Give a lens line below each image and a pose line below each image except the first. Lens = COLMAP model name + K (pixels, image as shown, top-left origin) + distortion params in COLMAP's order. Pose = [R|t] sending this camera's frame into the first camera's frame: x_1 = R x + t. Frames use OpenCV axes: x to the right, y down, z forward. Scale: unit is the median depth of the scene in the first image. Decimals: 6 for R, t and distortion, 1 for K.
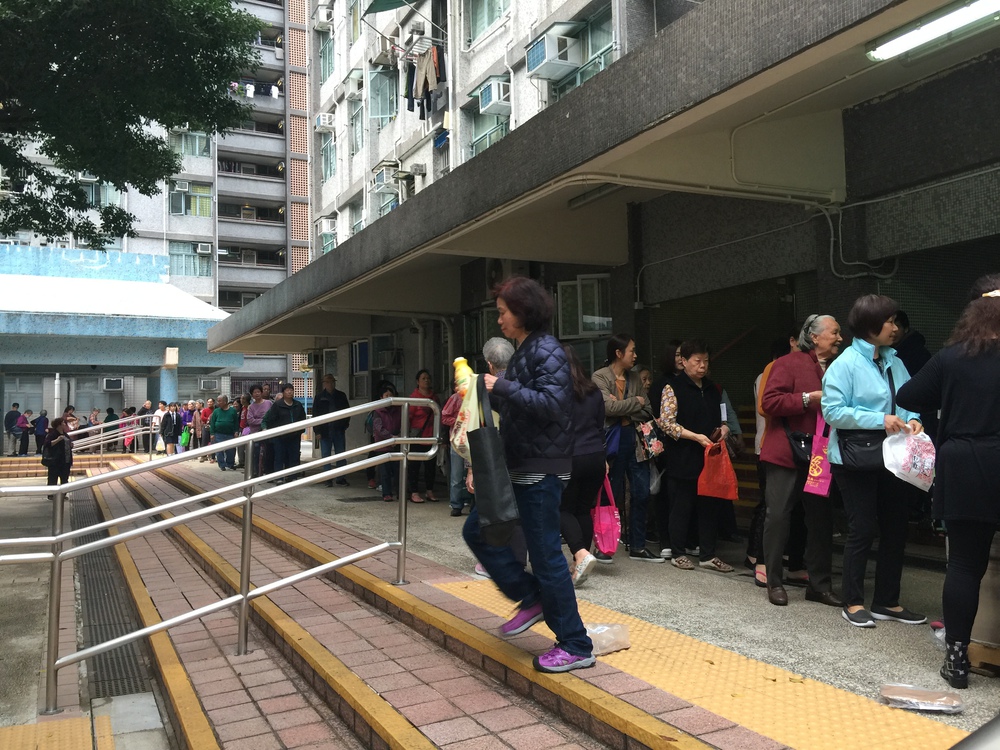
lens RADIAL K [[831.5, 0, 498.8], [0, 831.5, 372.2], [0, 0, 1]] dist [0.090920, -0.144509]
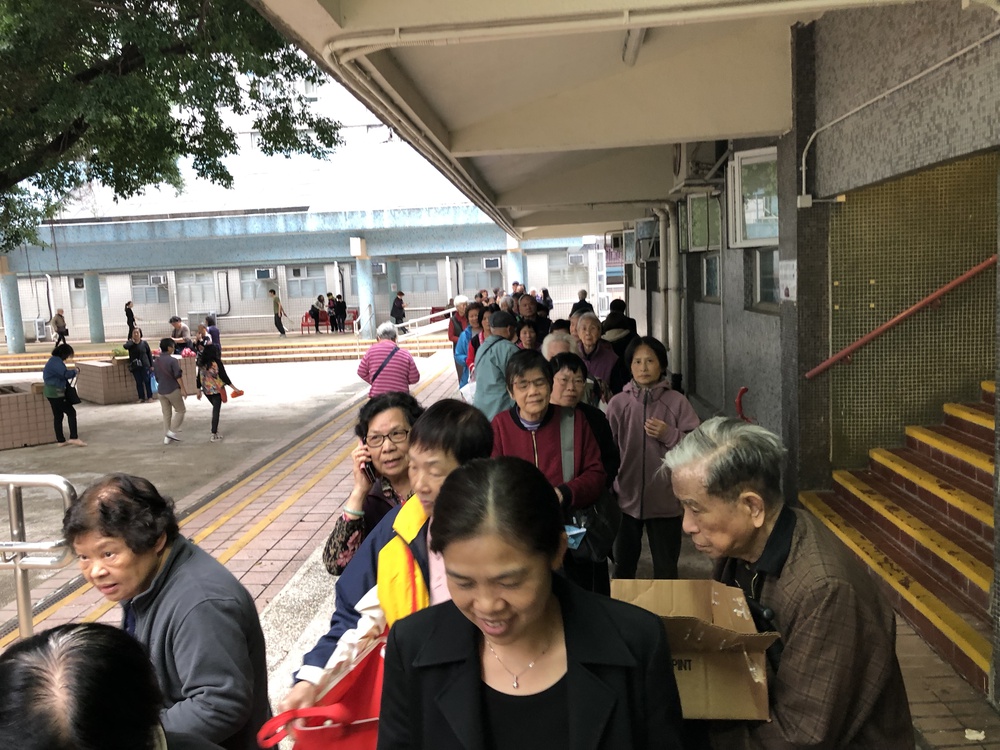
lens RADIAL K [[809.9, 0, 488.6], [0, 809.9, 373.6], [0, 0, 1]] dist [0.008732, -0.009665]
pose [[0.853597, 0.035145, -0.519747, 0.169103], [0.061249, 0.984030, 0.167132, -0.041237], [0.517320, -0.174497, 0.837813, 0.218558]]
